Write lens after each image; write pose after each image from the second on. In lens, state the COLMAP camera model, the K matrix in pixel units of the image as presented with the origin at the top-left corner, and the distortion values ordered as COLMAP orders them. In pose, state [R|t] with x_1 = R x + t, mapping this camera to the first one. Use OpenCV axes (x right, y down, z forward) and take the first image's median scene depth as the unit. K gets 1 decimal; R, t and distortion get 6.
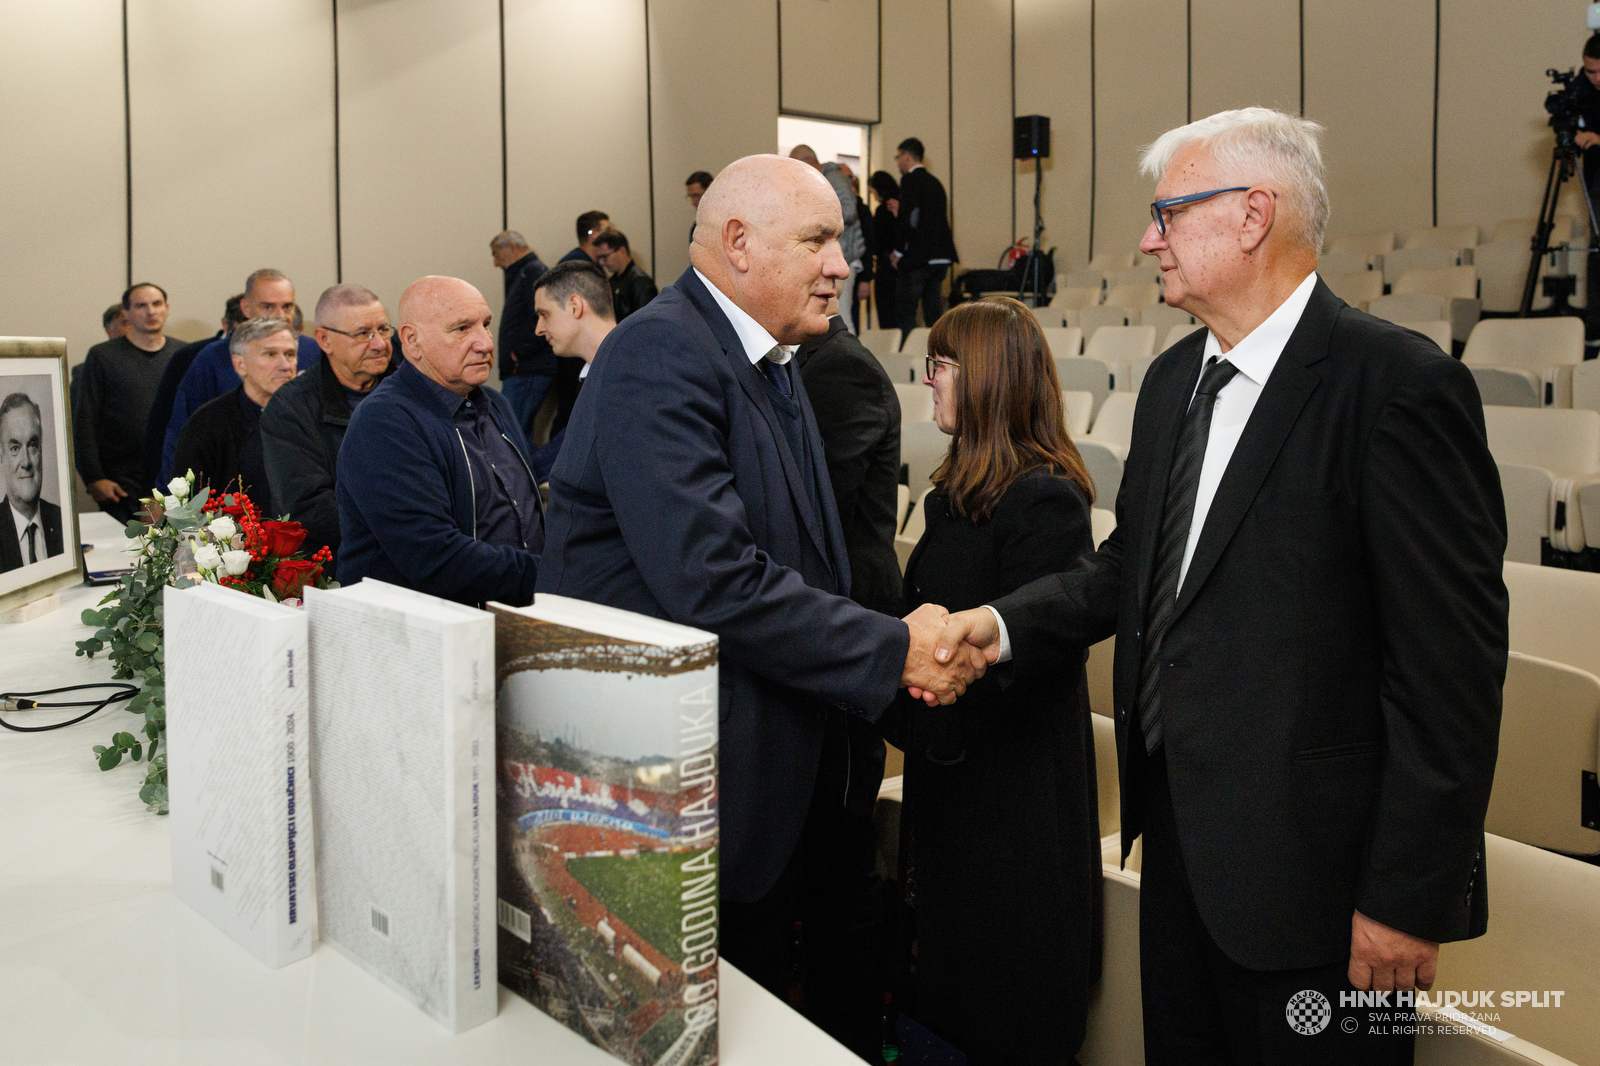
lens RADIAL K [[1274.5, 0, 911.2], [0, 1274.5, 460.4], [0, 0, 1]] dist [0.012912, -0.008153]
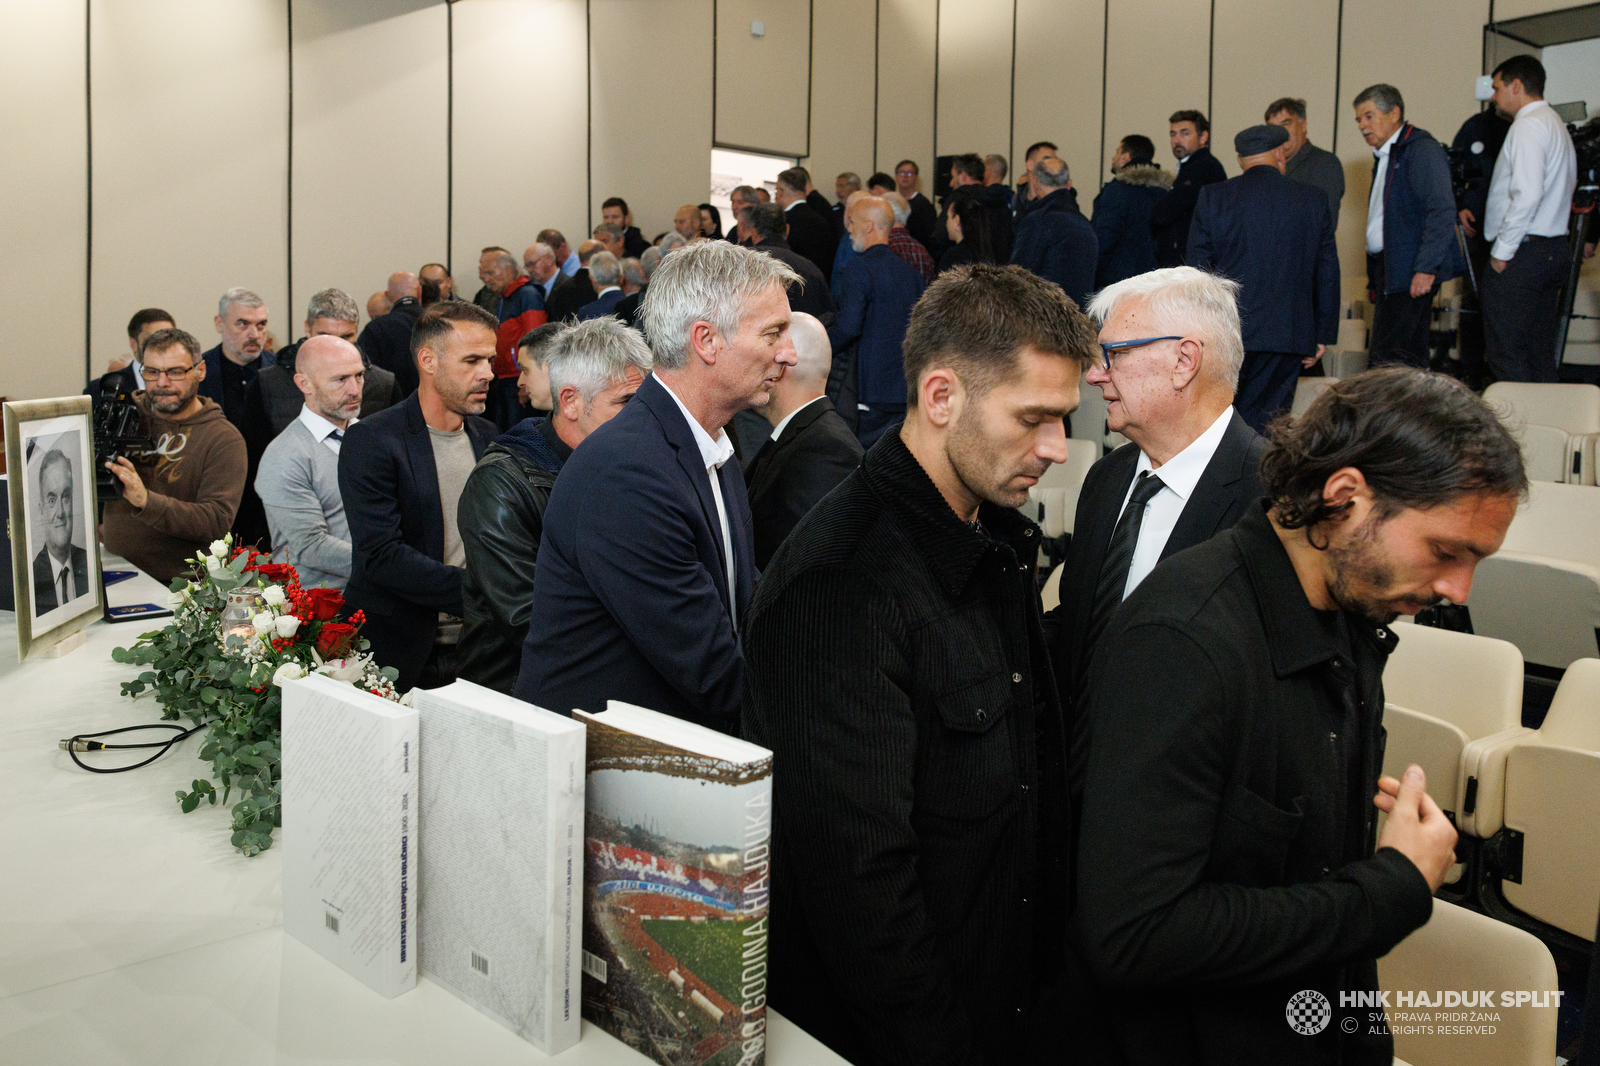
lens RADIAL K [[1236.8, 0, 855.8], [0, 1236.8, 488.6], [0, 0, 1]] dist [-0.006590, 0.010864]
pose [[0.999424, 0.019778, 0.027576, -0.097982], [-0.020278, 0.999633, 0.017971, -0.135349], [-0.027210, -0.018519, 0.999458, -0.210404]]
